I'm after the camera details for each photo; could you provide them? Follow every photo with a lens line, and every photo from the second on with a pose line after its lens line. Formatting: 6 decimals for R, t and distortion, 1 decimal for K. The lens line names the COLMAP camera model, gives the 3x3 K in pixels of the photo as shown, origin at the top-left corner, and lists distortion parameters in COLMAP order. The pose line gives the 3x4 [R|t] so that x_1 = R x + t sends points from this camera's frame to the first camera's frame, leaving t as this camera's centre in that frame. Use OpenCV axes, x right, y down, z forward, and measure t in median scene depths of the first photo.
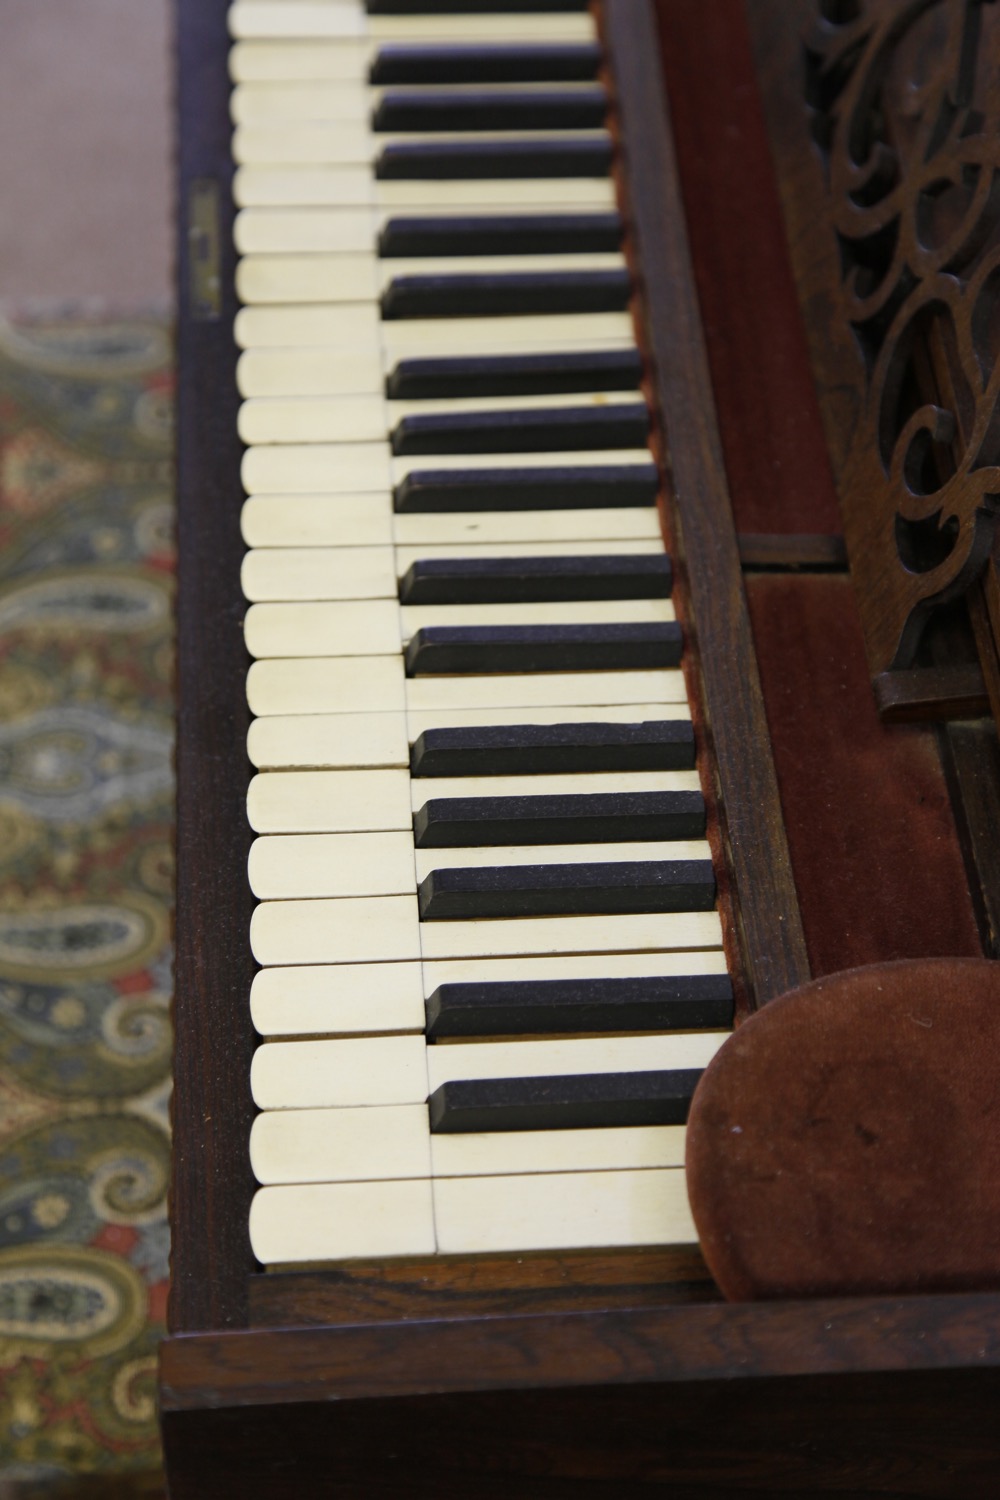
lens RADIAL K [[3033.2, 0, 500.0], [0, 3033.2, 750.0], [0, 0, 1]] dist [0.340442, 0.003763]
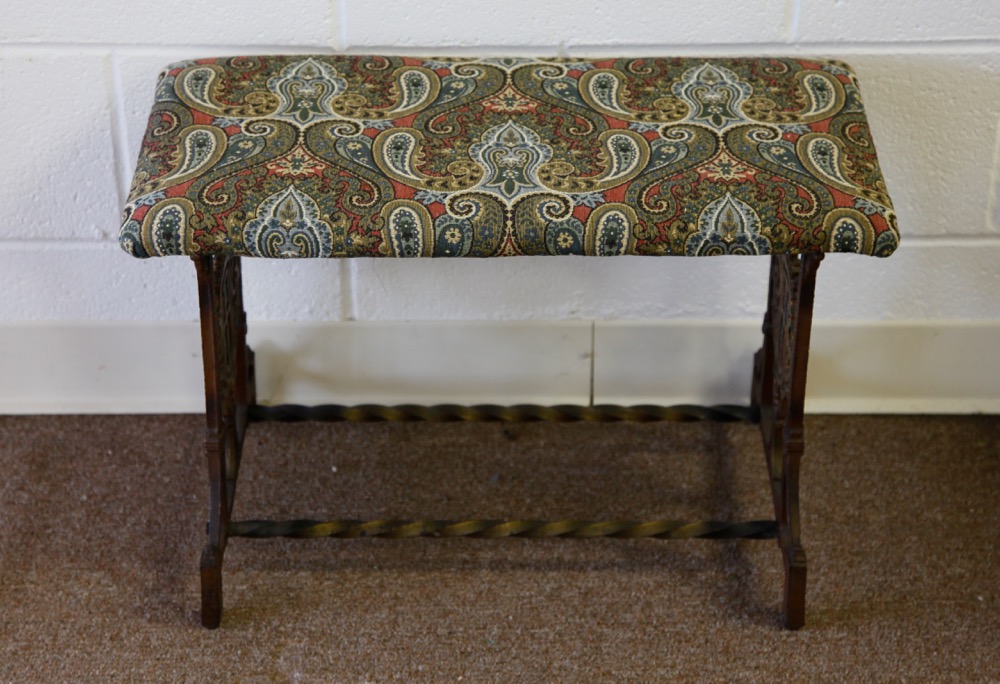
lens RADIAL K [[2312.9, 0, 494.7], [0, 2312.9, 273.1], [0, 0, 1]] dist [0.300465, 0.138655]
pose [[0.056975, -0.551542, 0.832199, -2.159206], [0.754890, 0.569305, 0.325626, -0.675476], [-0.653372, 0.609666, 0.448790, 0.579345]]
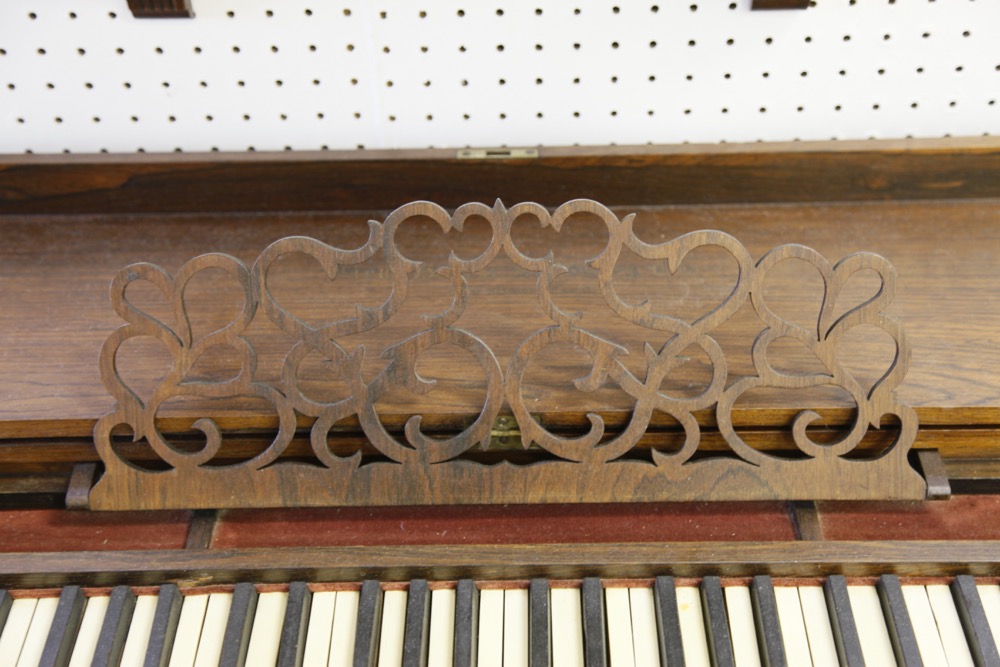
lens RADIAL K [[1552.3, 0, 500.0], [0, 1552.3, 333.5], [0, 0, 1]] dist [0.161986, 0.070309]
pose [[0.071680, -0.629853, 0.773400, -0.641034], [0.771880, 0.526120, 0.356930, -0.680059], [-0.631714, 0.571388, 0.523883, 0.614299]]
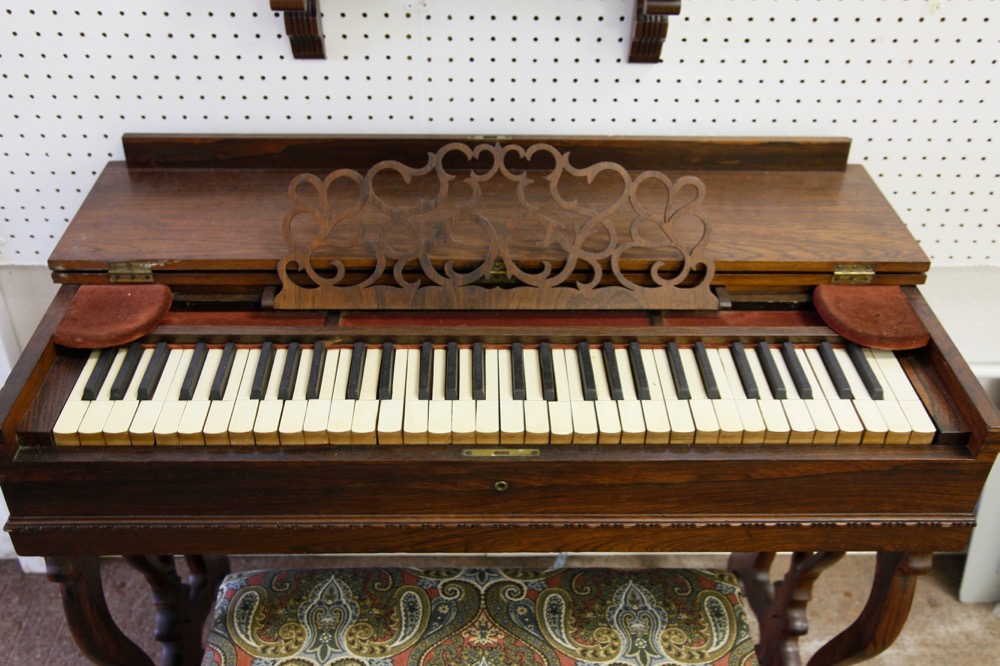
lens RADIAL K [[1037.5, 0, 493.3], [0, 1037.5, 344.9], [0, 0, 1]] dist [0.006388, 0.043873]
pose [[0.043209, -0.605243, 0.794867, -0.966219], [0.746322, 0.548478, 0.377062, -0.712604], [-0.664182, 0.576934, 0.475405, 0.638594]]
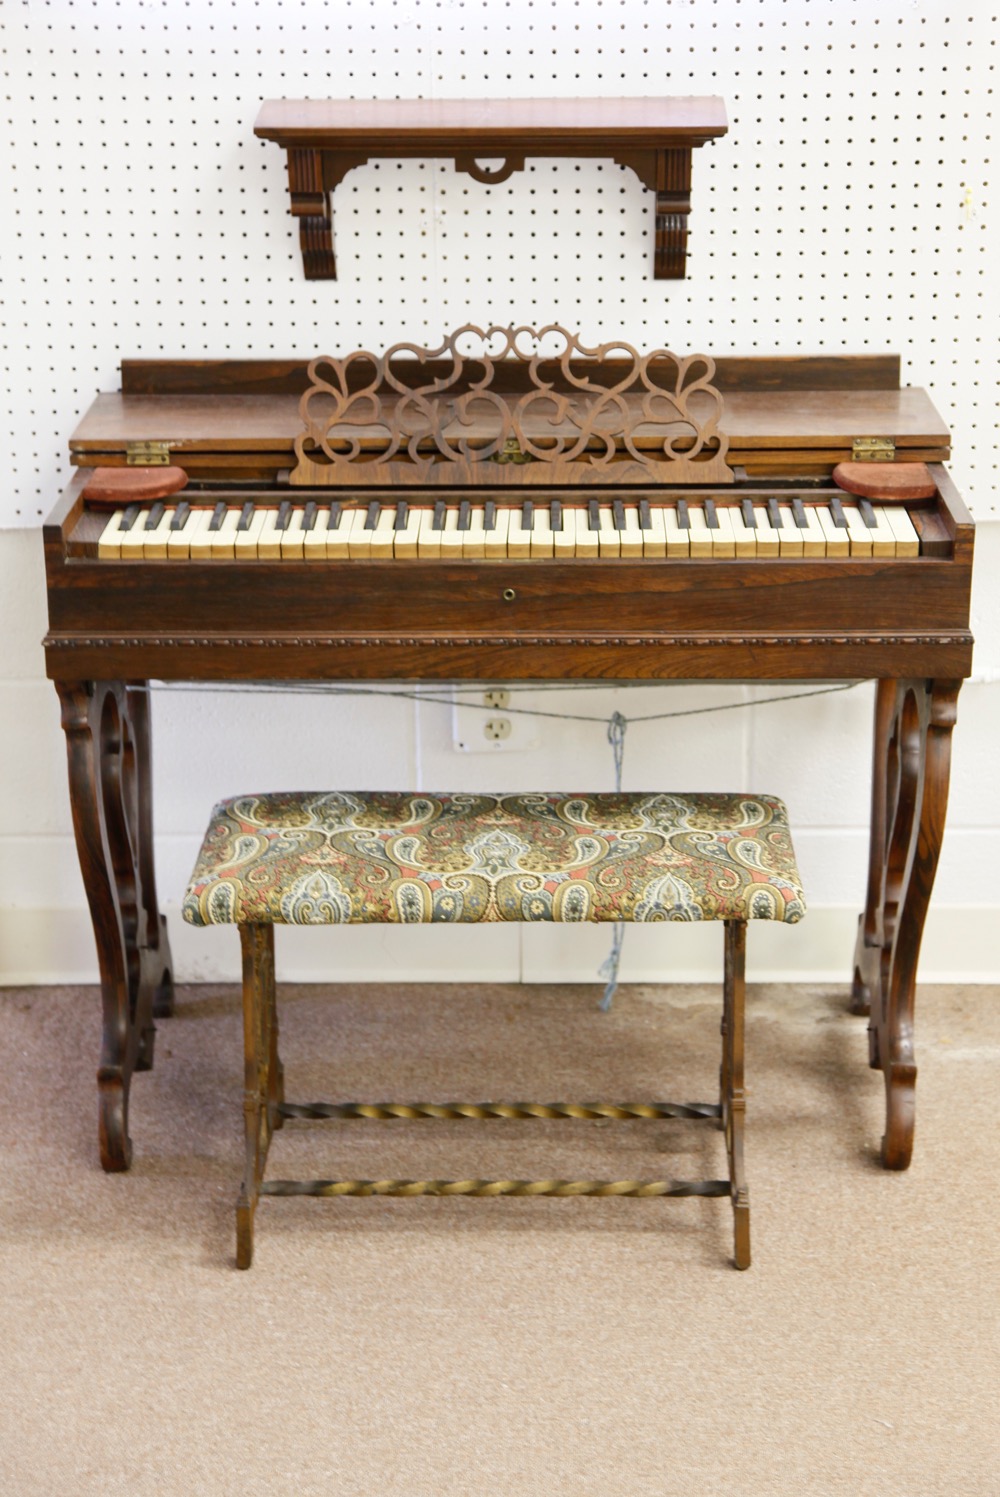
lens RADIAL K [[2917.6, 0, 504.9], [0, 2917.6, 671.0], [0, 0, 1]] dist [0.314614, -0.112198]
pose [[0.078451, -0.330094, 0.940682, -3.461949], [0.762586, 0.627634, 0.156644, -0.675221], [-0.642112, 0.705063, 0.300964, 0.290848]]
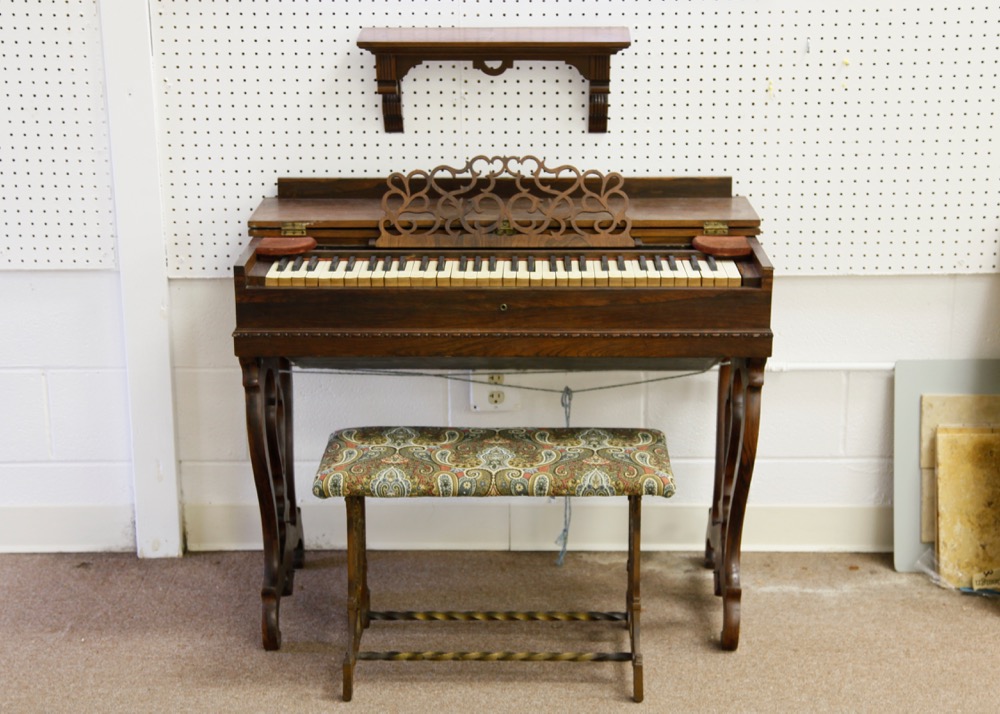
lens RADIAL K [[1842.5, 0, 500.0], [0, 1842.5, 357.0], [0, 0, 1]] dist [0.228704, -0.130468]
pose [[0.079644, -0.291142, 0.953359, -3.792530], [0.760318, 0.636249, 0.130784, -0.617907], [-0.644650, 0.714439, 0.272034, 0.320567]]
